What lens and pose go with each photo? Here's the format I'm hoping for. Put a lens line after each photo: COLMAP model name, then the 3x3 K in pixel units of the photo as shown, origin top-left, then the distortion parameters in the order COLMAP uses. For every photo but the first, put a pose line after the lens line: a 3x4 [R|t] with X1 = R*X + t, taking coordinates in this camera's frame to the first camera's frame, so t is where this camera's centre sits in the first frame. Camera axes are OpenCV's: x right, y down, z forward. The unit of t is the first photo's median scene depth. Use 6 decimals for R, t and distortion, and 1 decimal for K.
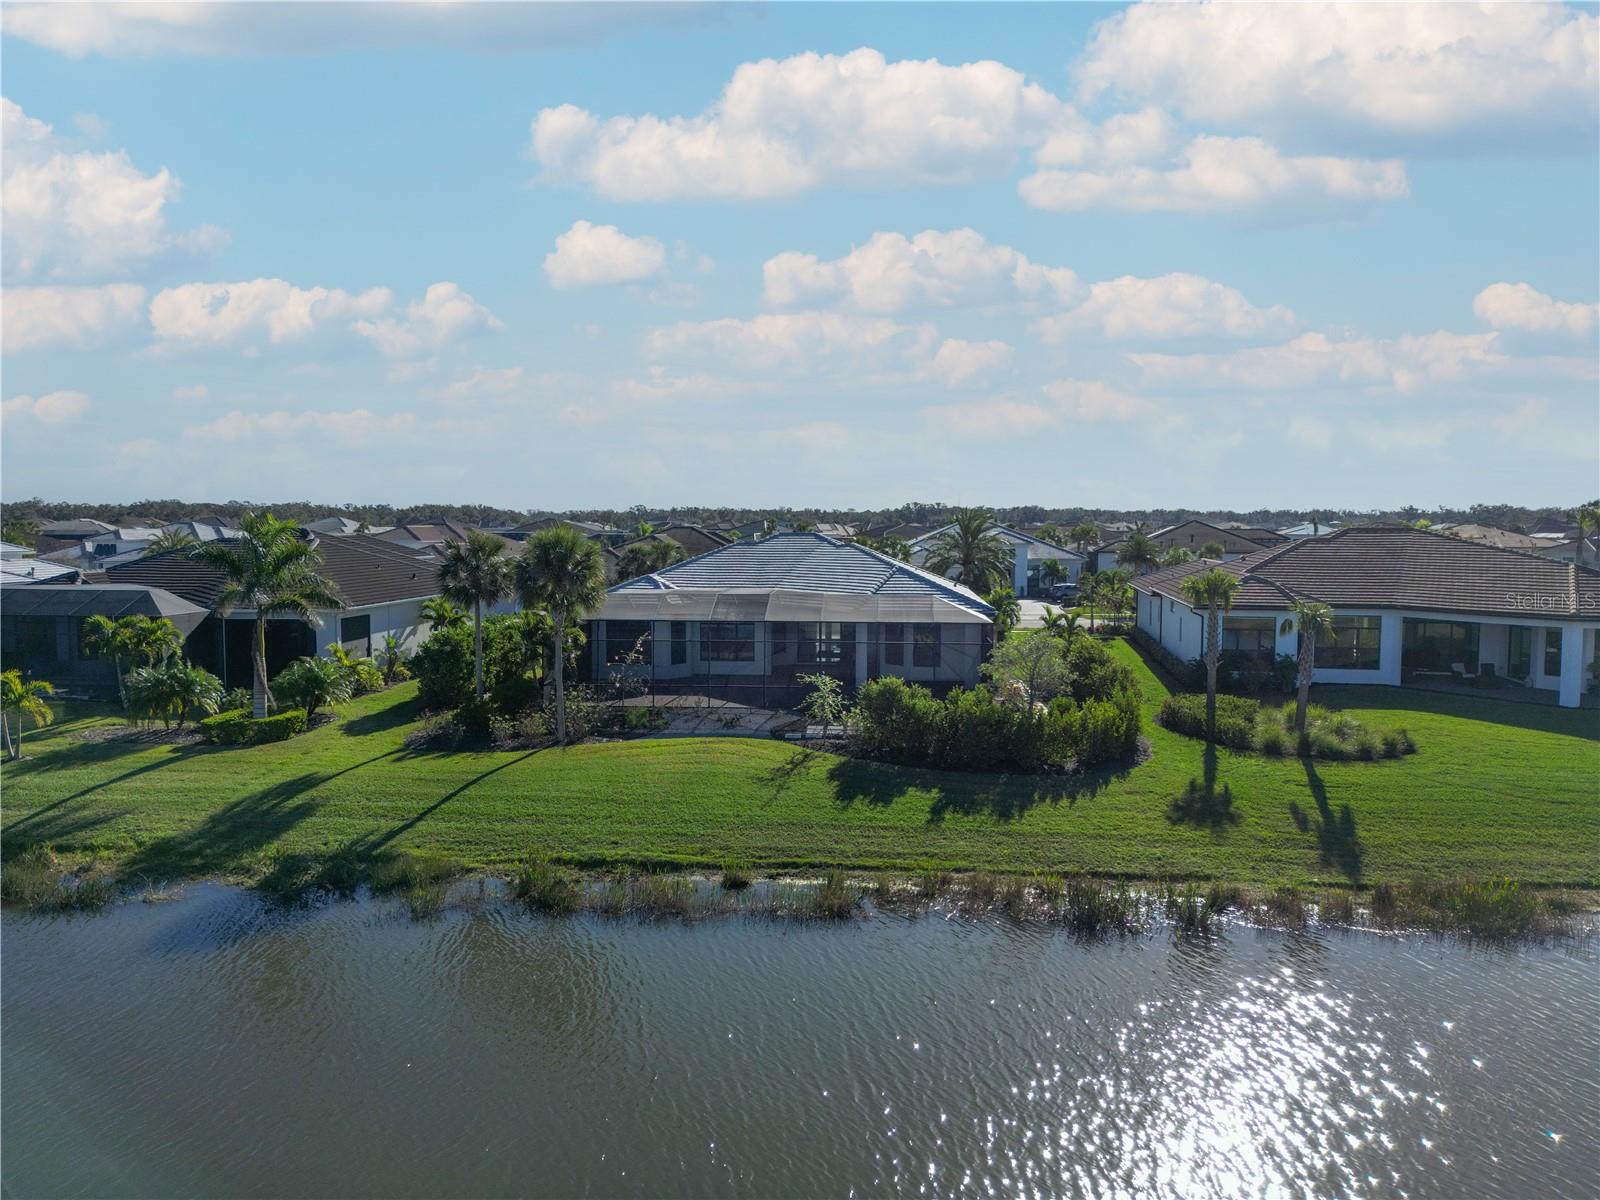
lens RADIAL K [[1080.8, 0, 800.0], [0, 1080.8, 600.0], [0, 0, 1]] dist [0.088871, -0.114675]
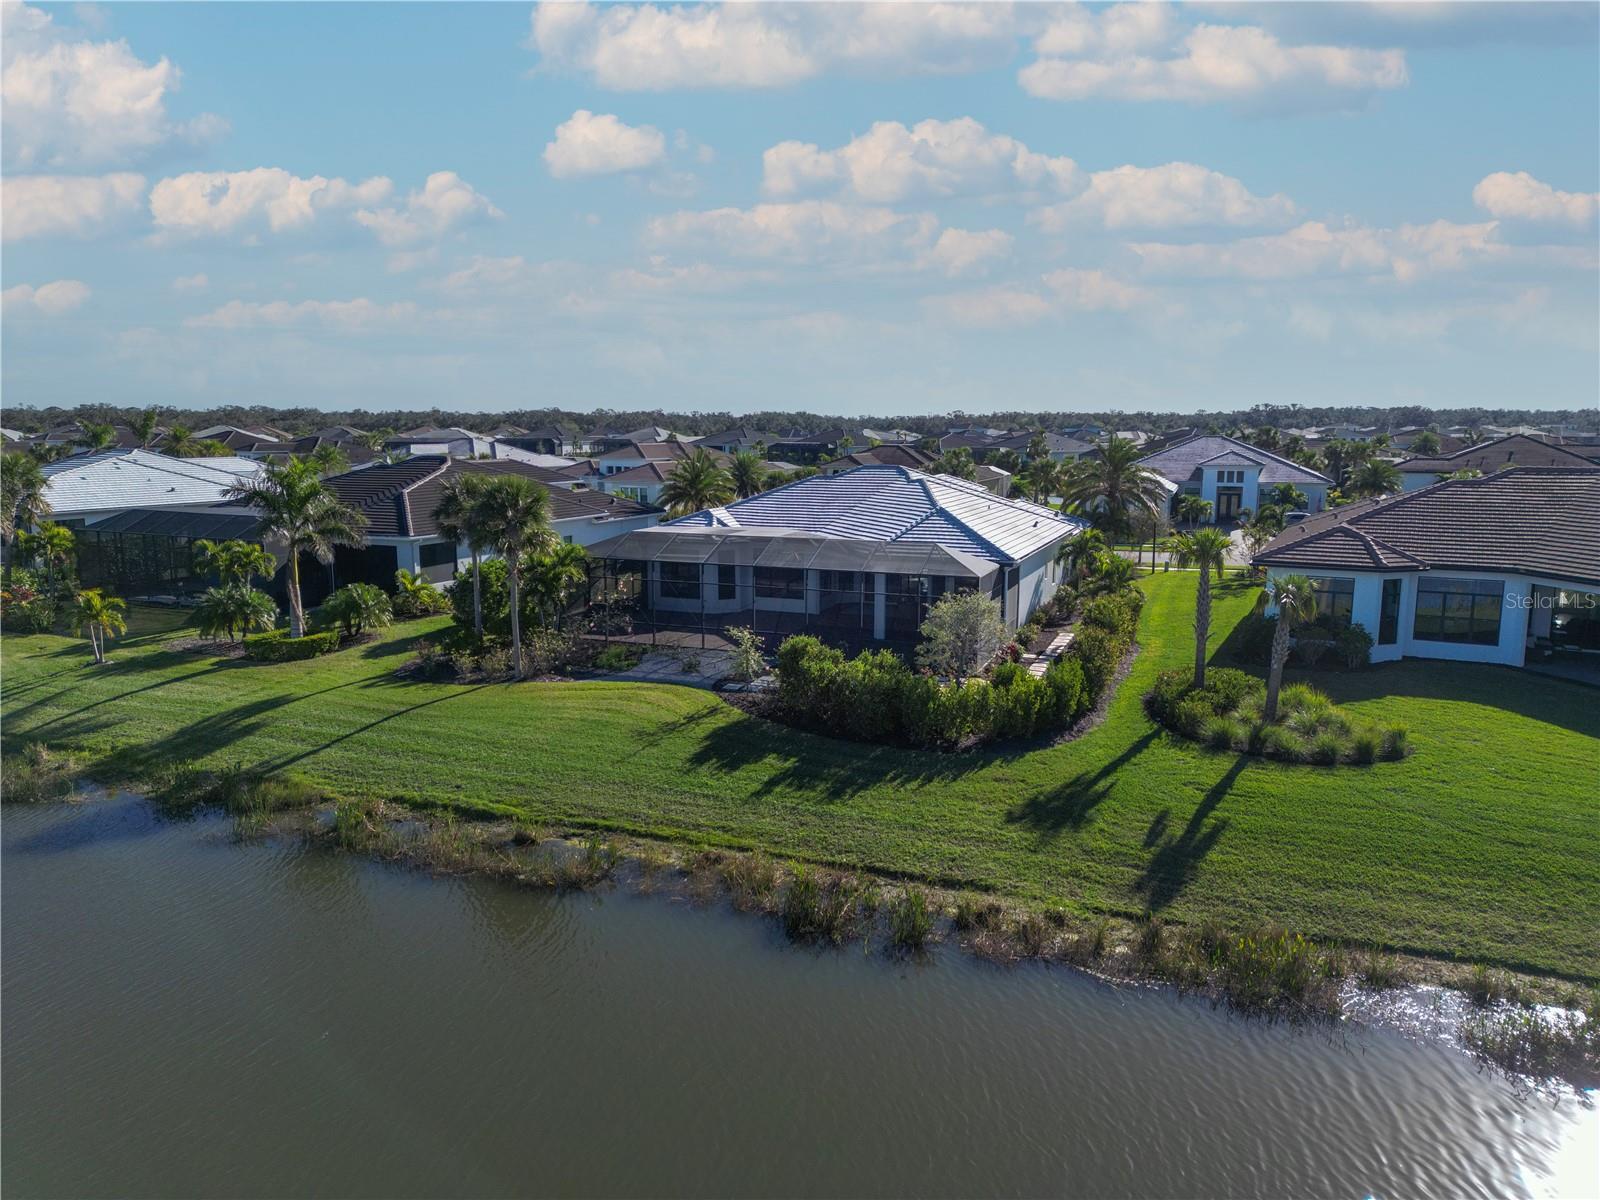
lens RADIAL K [[1080.8, 0, 800.0], [0, 1080.8, 600.0], [0, 0, 1]] dist [0.088871, -0.114675]
pose [[0.956715, 0.044928, -0.287538, 0.398931], [-0.019997, 0.995825, 0.089063, -0.051114], [0.290339, -0.079458, 0.953619, 0.096770]]
